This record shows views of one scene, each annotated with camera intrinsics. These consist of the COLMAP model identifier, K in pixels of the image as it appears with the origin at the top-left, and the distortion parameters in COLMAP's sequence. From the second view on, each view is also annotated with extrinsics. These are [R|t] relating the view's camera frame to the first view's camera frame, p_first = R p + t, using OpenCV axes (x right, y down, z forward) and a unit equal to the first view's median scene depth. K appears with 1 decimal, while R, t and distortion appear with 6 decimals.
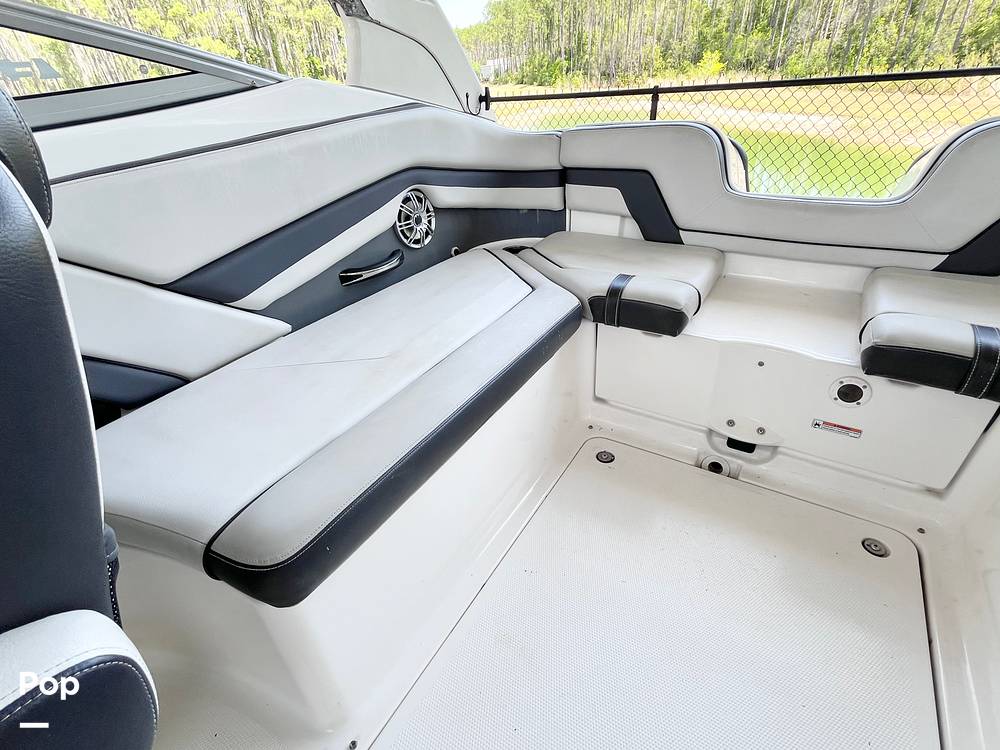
lens RADIAL K [[477.5, 0, 496.8], [0, 477.5, 375.8], [0, 0, 1]] dist [-0.001554, 0.000074]
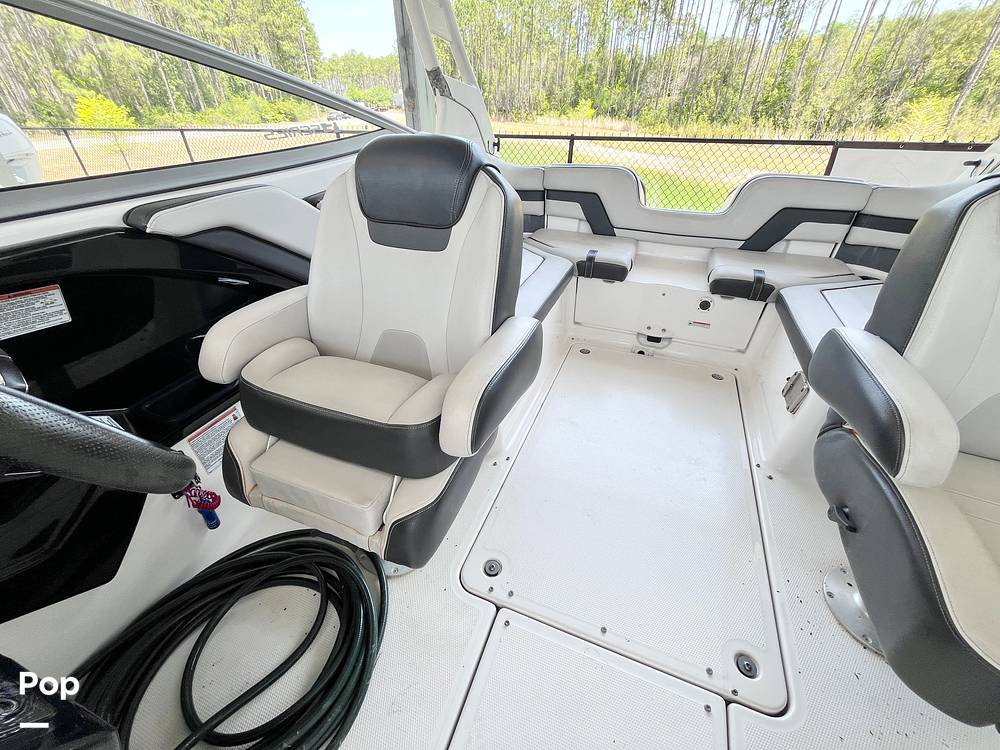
lens RADIAL K [[404.1, 0, 496.2], [0, 404.1, 376.2], [0, 0, 1]] dist [-0.003232, 0.000664]
pose [[0.981113, -0.045493, 0.188008, -0.393703], [0.040387, 0.998706, 0.030907, 0.200714], [-0.189171, -0.022731, 0.981681, -0.446217]]
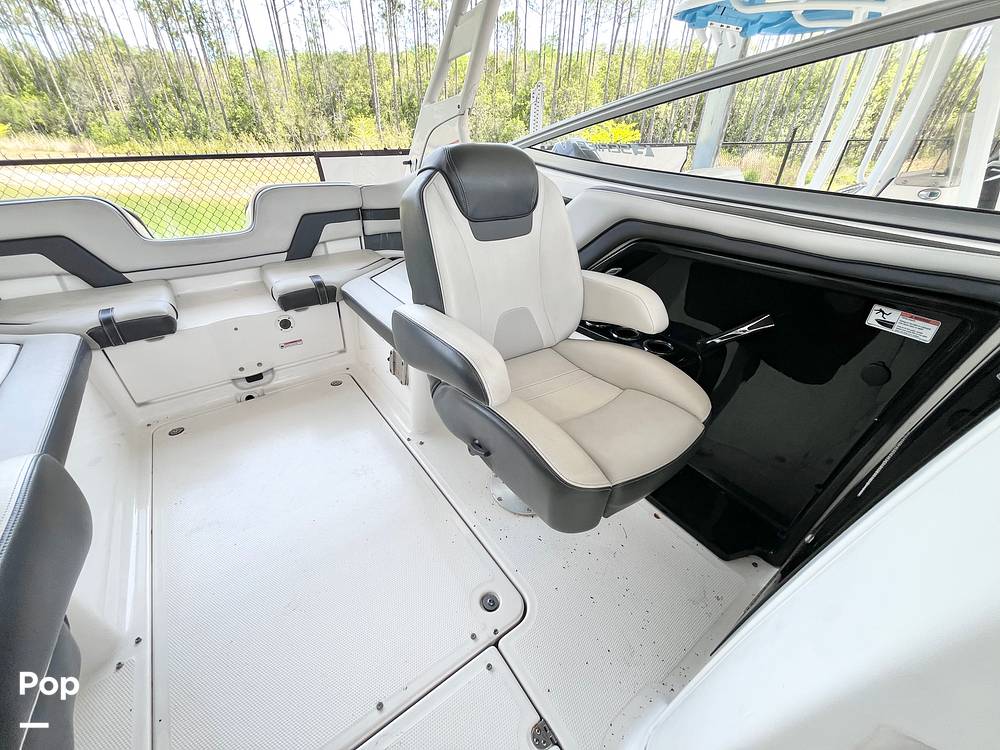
lens RADIAL K [[404.1, 0, 496.2], [0, 404.1, 376.2], [0, 0, 1]] dist [-0.003232, 0.000664]
pose [[0.374445, -0.426319, 0.823434, -0.319517], [0.458413, 0.857036, 0.235259, 0.180601], [-0.806008, 0.289381, 0.516343, -0.401980]]
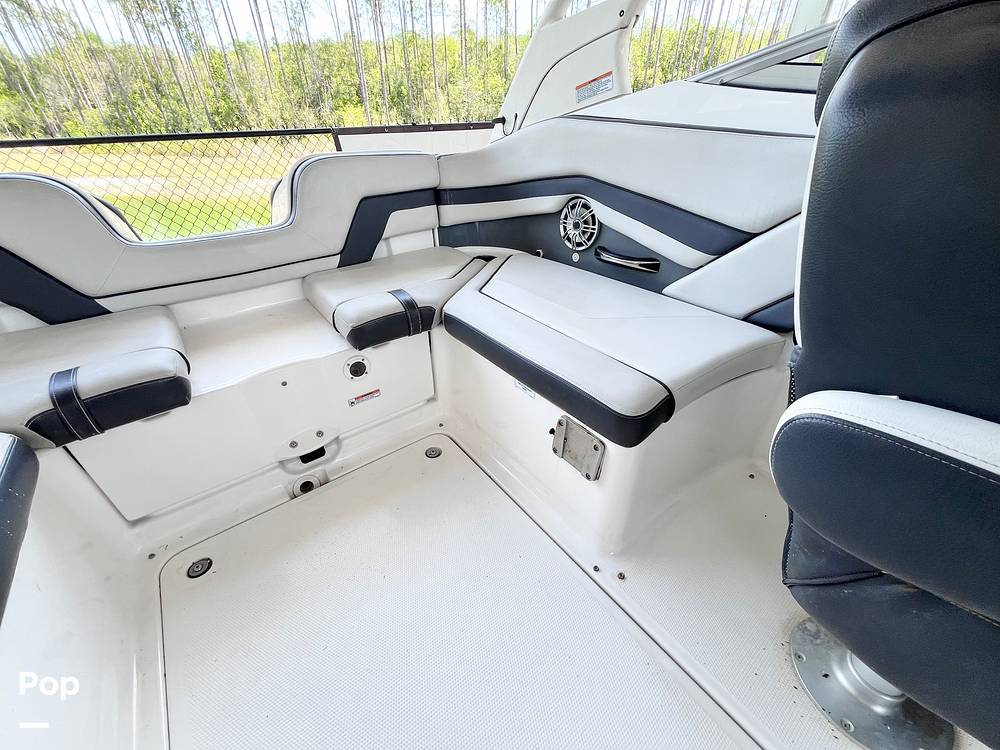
lens RADIAL K [[405.1, 0, 497.1], [0, 405.1, 375.5], [0, 0, 1]] dist [-0.003869, 0.000358]
pose [[0.349043, -0.454840, 0.819323, -0.013379], [0.487344, 0.834883, 0.255862, -0.034157], [-0.800415, 0.309985, 0.513073, 0.125296]]
